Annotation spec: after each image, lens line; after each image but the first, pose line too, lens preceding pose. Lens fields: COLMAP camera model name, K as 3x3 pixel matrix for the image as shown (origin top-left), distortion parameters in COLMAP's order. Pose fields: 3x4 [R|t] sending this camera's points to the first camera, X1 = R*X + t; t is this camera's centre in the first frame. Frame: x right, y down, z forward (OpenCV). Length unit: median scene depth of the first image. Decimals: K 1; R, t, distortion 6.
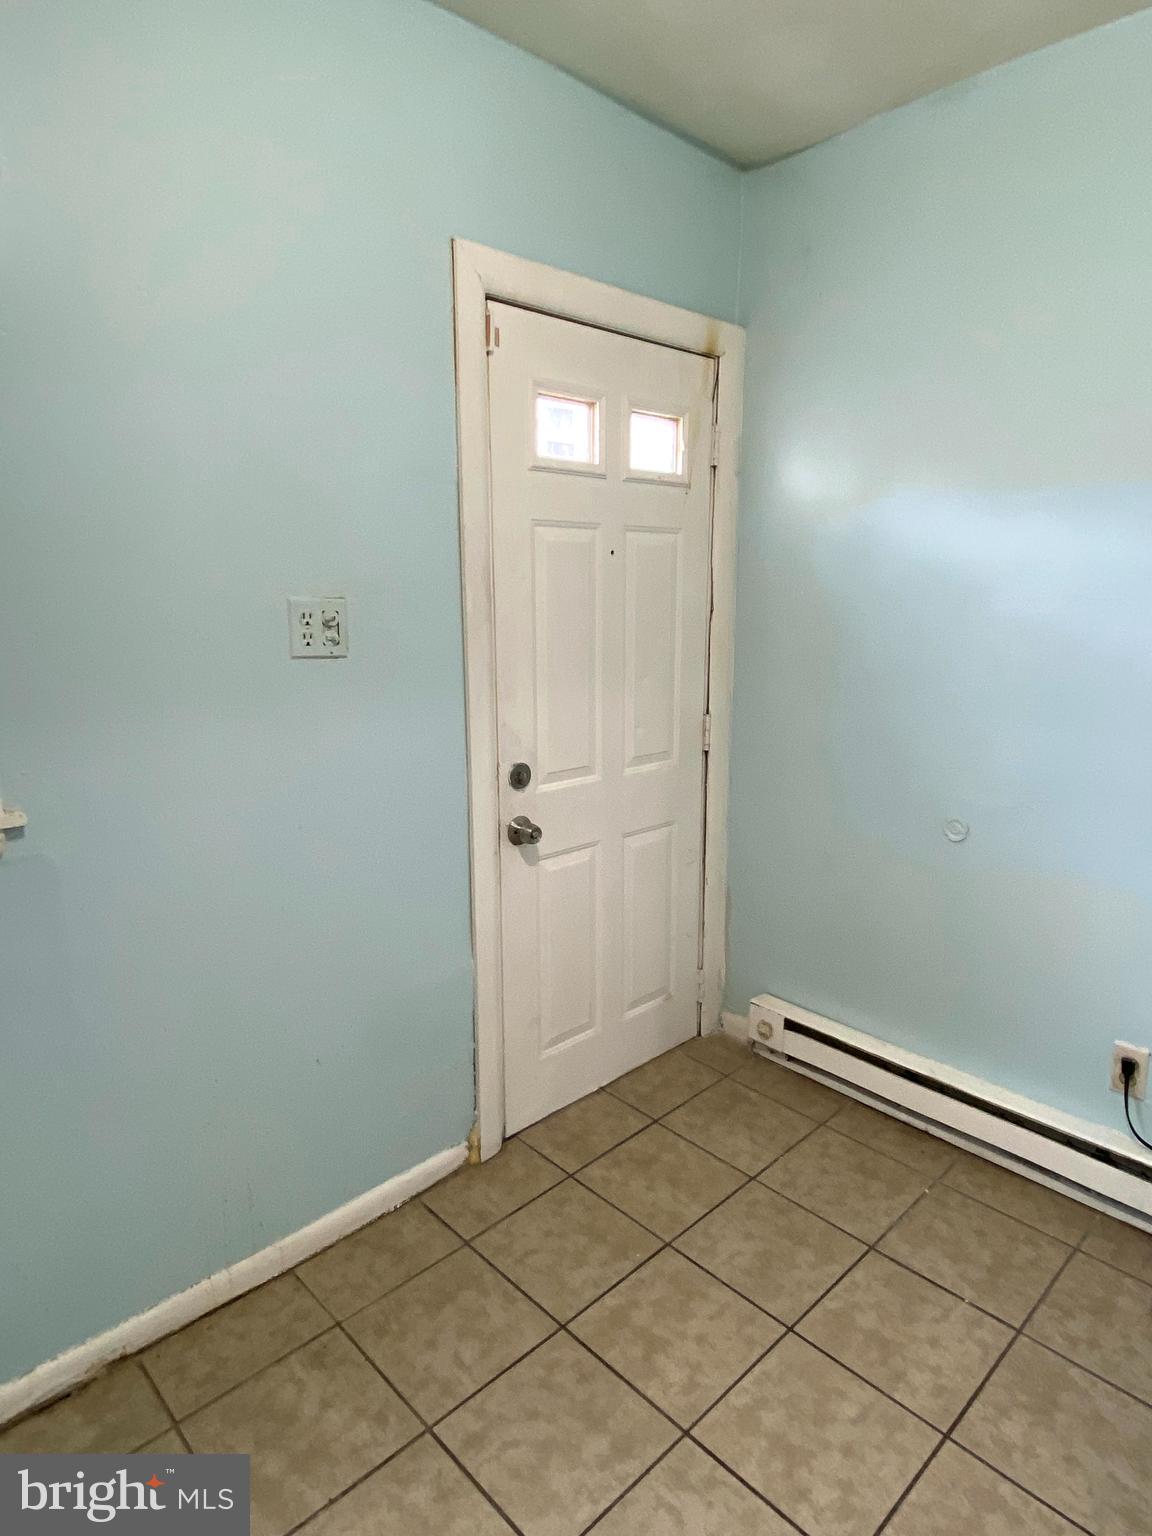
lens RADIAL K [[902.7, 0, 591.6], [0, 902.7, 759.8], [0, 0, 1]] dist [0.046166, -0.039192]
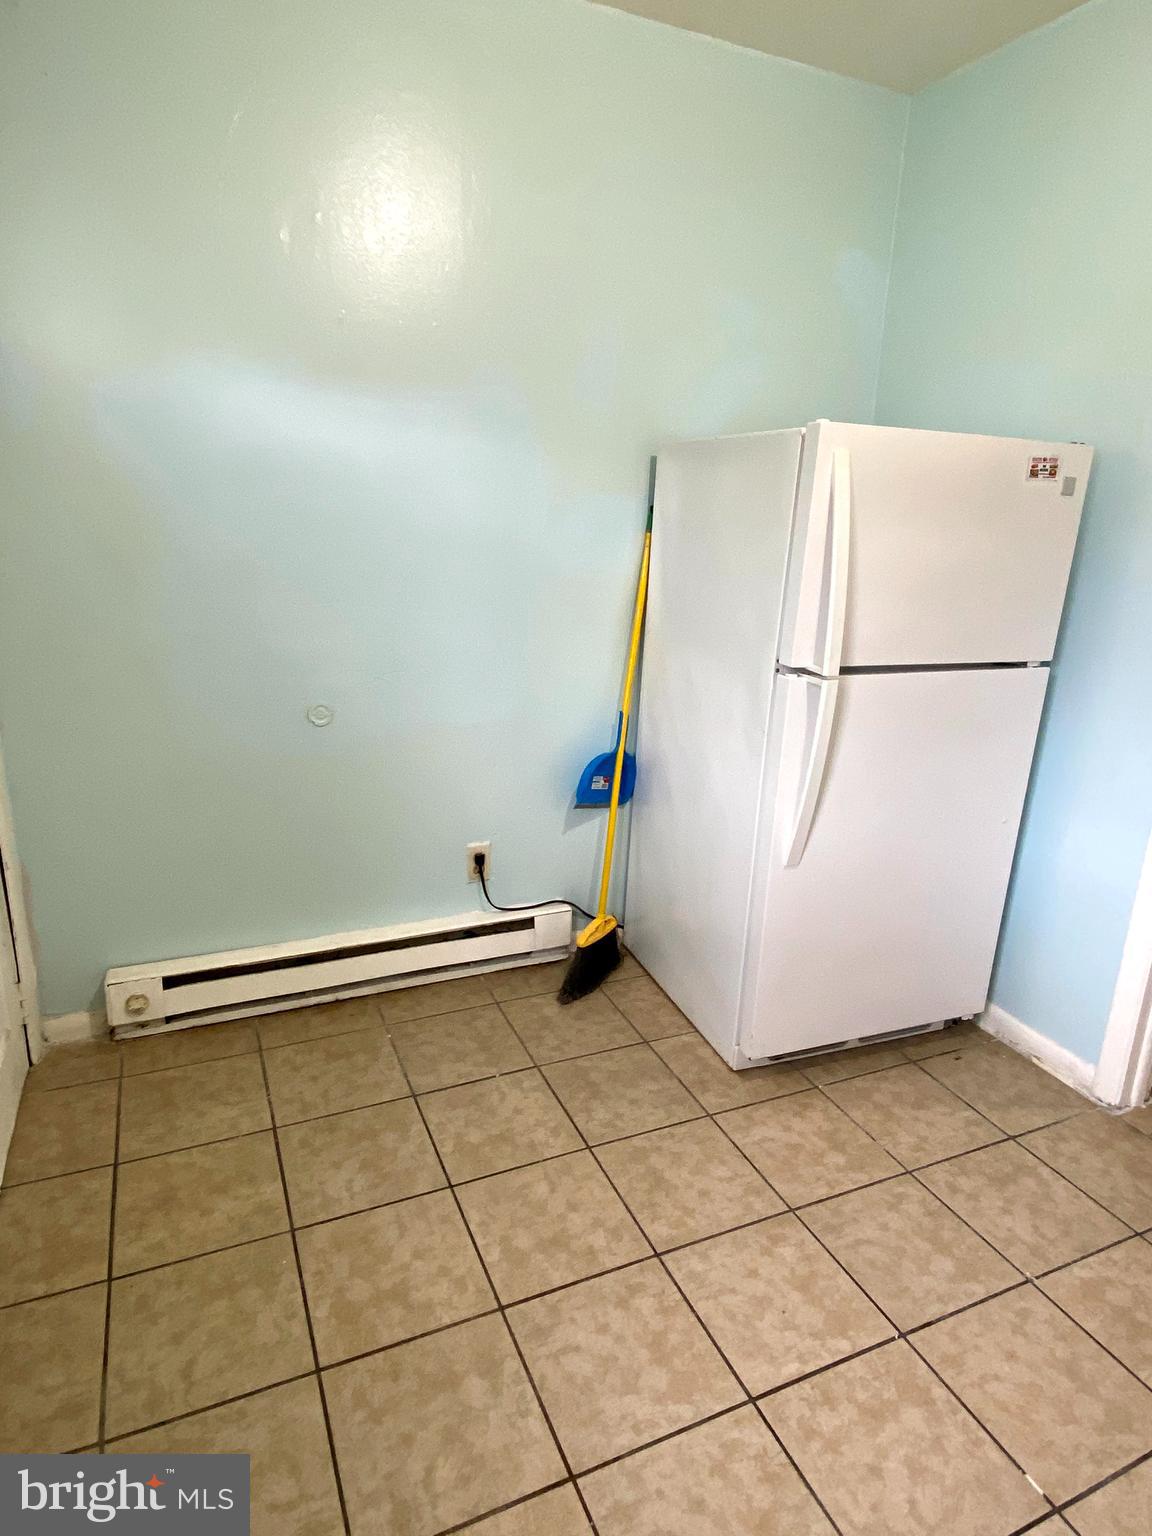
lens RADIAL K [[902.7, 0, 576.9], [0, 902.7, 752.1], [0, 0, 1]] dist [0.046166, -0.039192]
pose [[0.345472, -0.239970, 0.907228, -0.517250], [0.148797, 0.968530, 0.199523, -0.051516], [-0.926557, 0.066063, 0.370307, 0.395088]]
